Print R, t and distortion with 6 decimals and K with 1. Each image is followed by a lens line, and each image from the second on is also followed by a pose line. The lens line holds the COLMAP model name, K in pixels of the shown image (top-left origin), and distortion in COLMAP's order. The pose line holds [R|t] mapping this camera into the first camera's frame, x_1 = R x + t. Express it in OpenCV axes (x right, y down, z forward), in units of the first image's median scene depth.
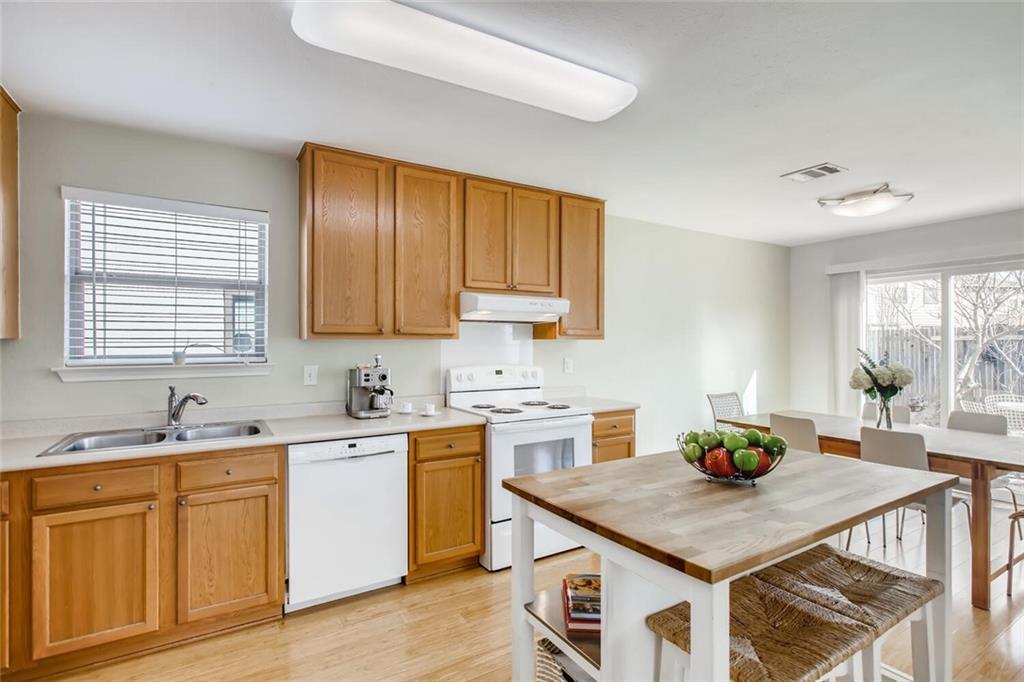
lens RADIAL K [[496.9, 0, 511.9], [0, 496.9, 341.7], [0, 0, 1]] dist [0.000505, 0.002813]
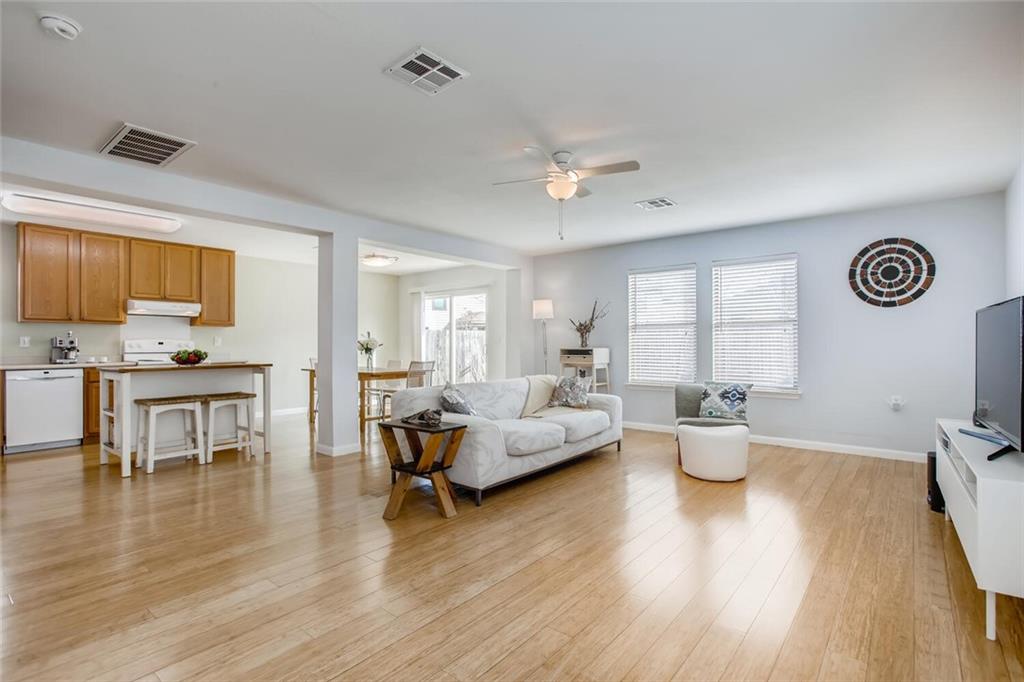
lens RADIAL K [[496.9, 0, 518.8], [0, 496.9, 344.4], [0, 0, 1]] dist [0.000505, 0.002813]
pose [[0.944022, 0.000147, 0.329883, 0.691129], [-0.002002, 0.999984, 0.005283, 0.060281], [-0.329877, -0.005648, 0.944007, -1.306448]]
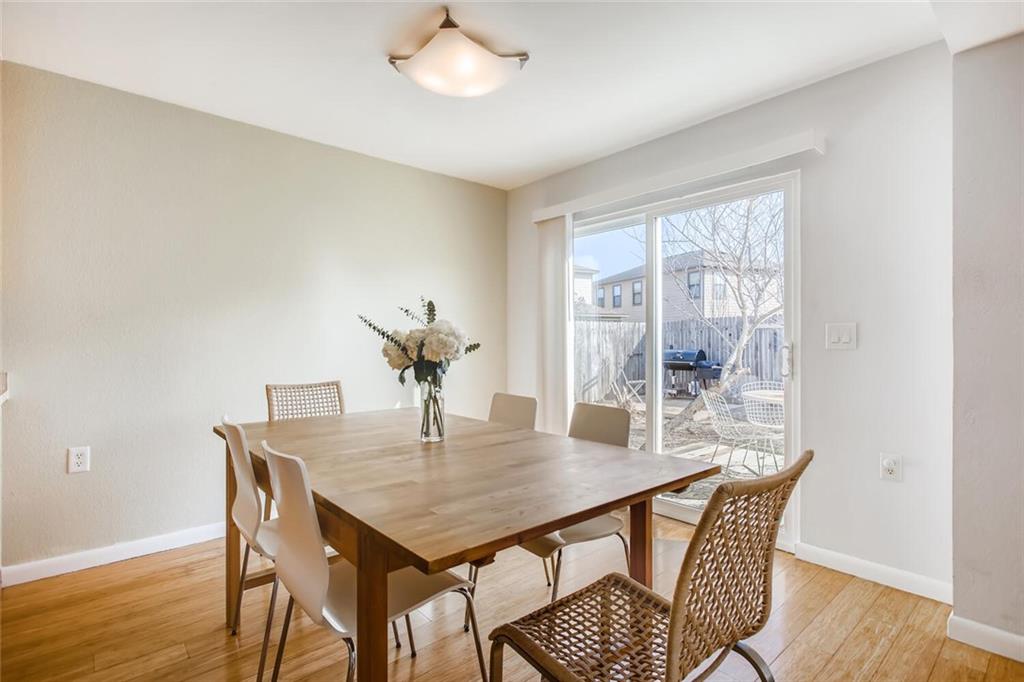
lens RADIAL K [[496.9, 0, 508.7], [0, 496.9, 335.1], [0, 0, 1]] dist [0.000505, 0.002813]
pose [[0.986671, 0.006727, 0.162589, 0.790207], [-0.005626, 0.999958, -0.007231, 0.063620], [-0.162630, 0.006220, 0.986667, 0.462493]]
